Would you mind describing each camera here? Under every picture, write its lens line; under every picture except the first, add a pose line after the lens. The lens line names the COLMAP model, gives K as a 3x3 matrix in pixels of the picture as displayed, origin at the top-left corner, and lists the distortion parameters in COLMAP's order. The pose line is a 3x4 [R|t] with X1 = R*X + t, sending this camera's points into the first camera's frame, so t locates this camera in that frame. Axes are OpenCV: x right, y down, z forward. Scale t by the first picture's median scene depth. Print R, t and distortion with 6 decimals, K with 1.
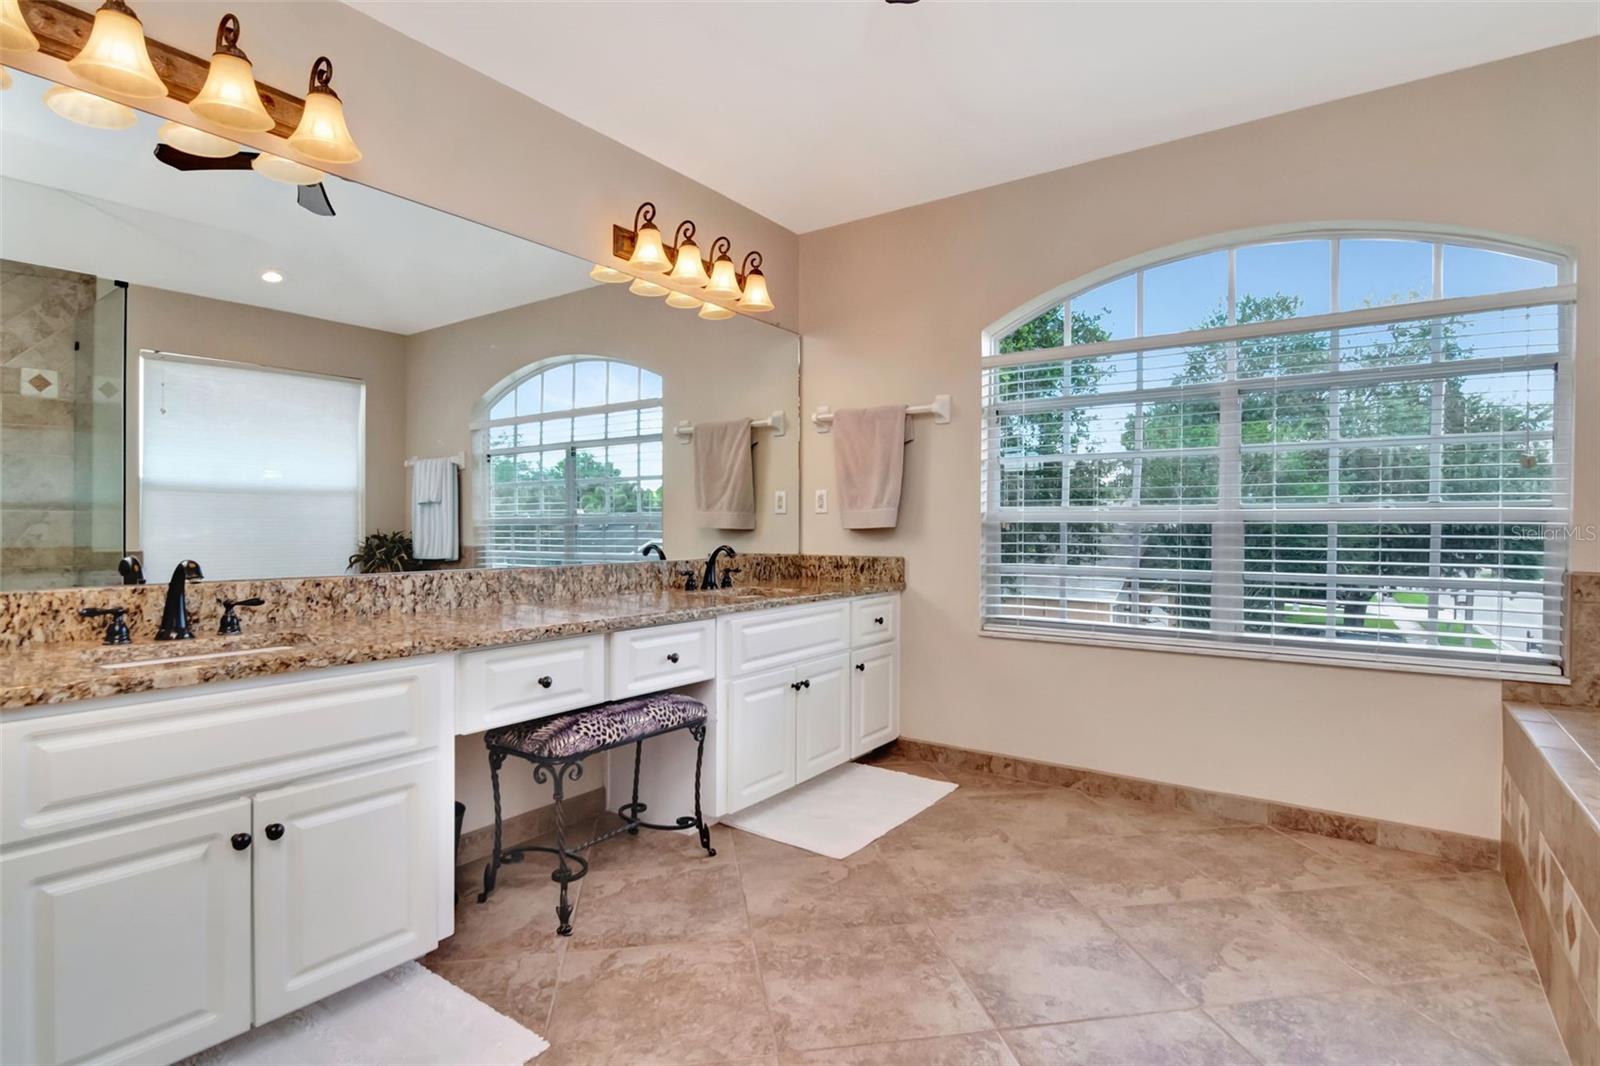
lens RADIAL K [[805.4, 0, 806.8], [0, 805.4, 535.7], [0, 0, 1]] dist [-0.003600, -0.001205]
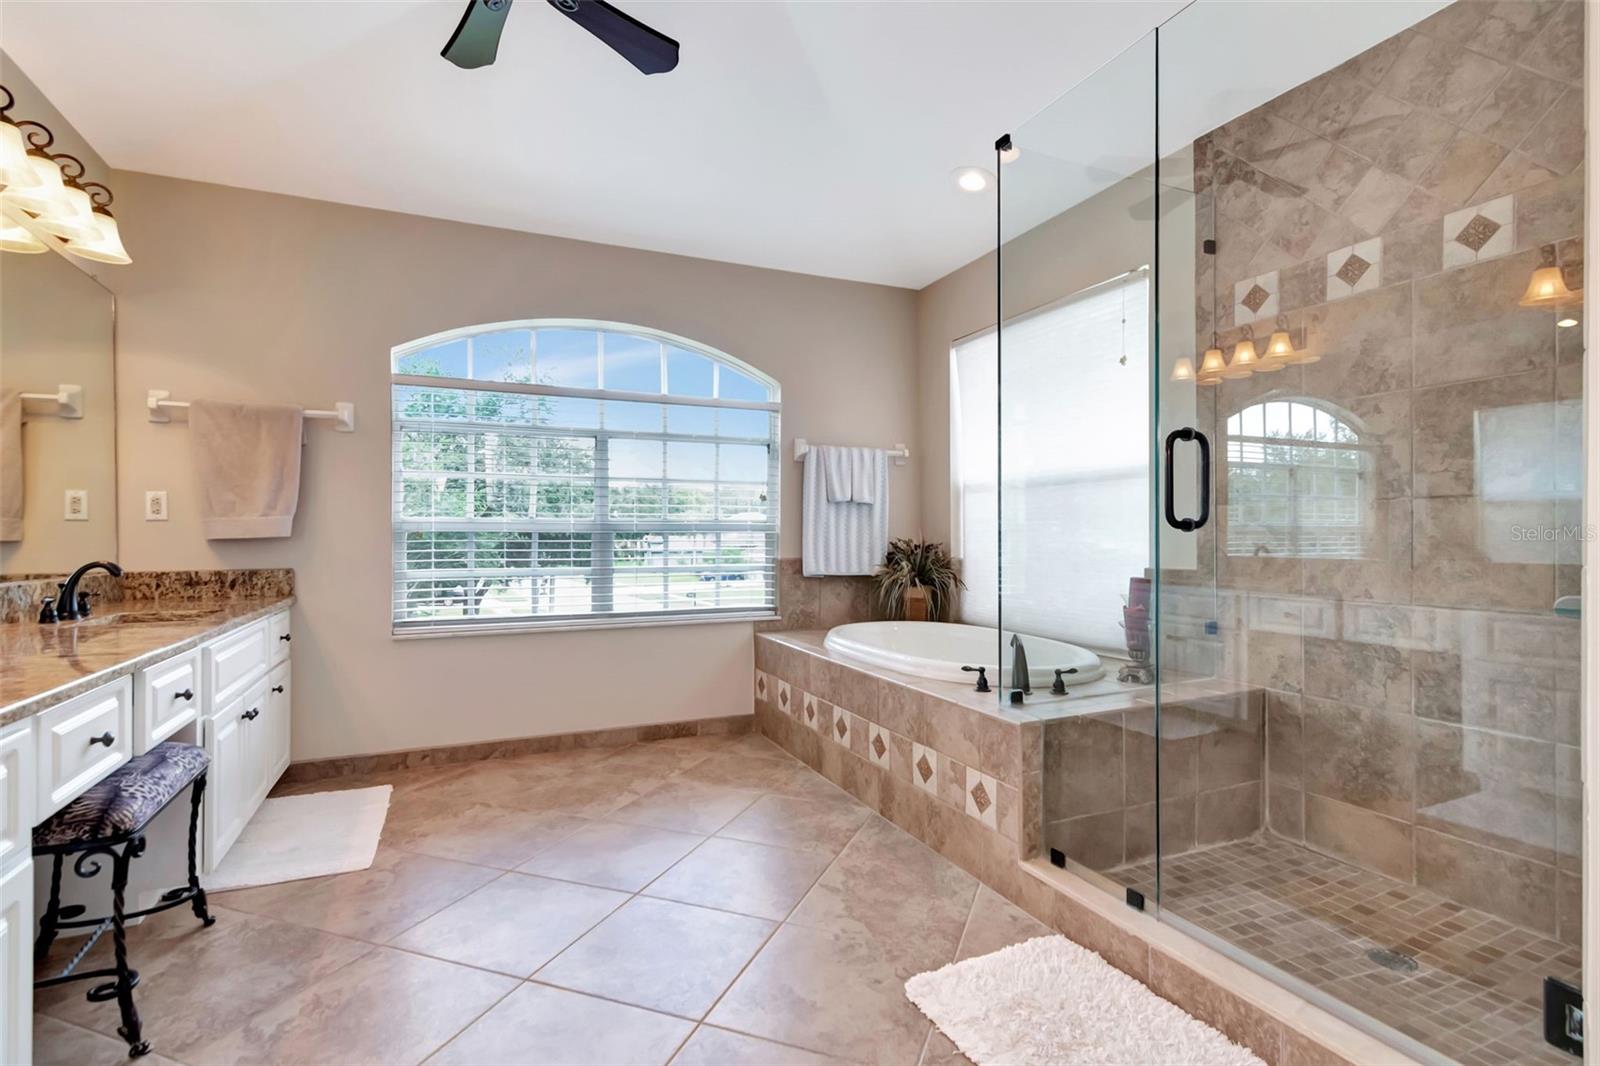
lens RADIAL K [[789.3, 0, 800.0], [0, 789.3, 533.0], [0, 0, 1]] dist [0.038183, 0.000054]
pose [[0.514349, -0.002608, 0.857577, -0.455154], [0.013152, 0.999902, -0.004847, -0.003046], [-0.857480, 0.013771, 0.514333, 0.015853]]
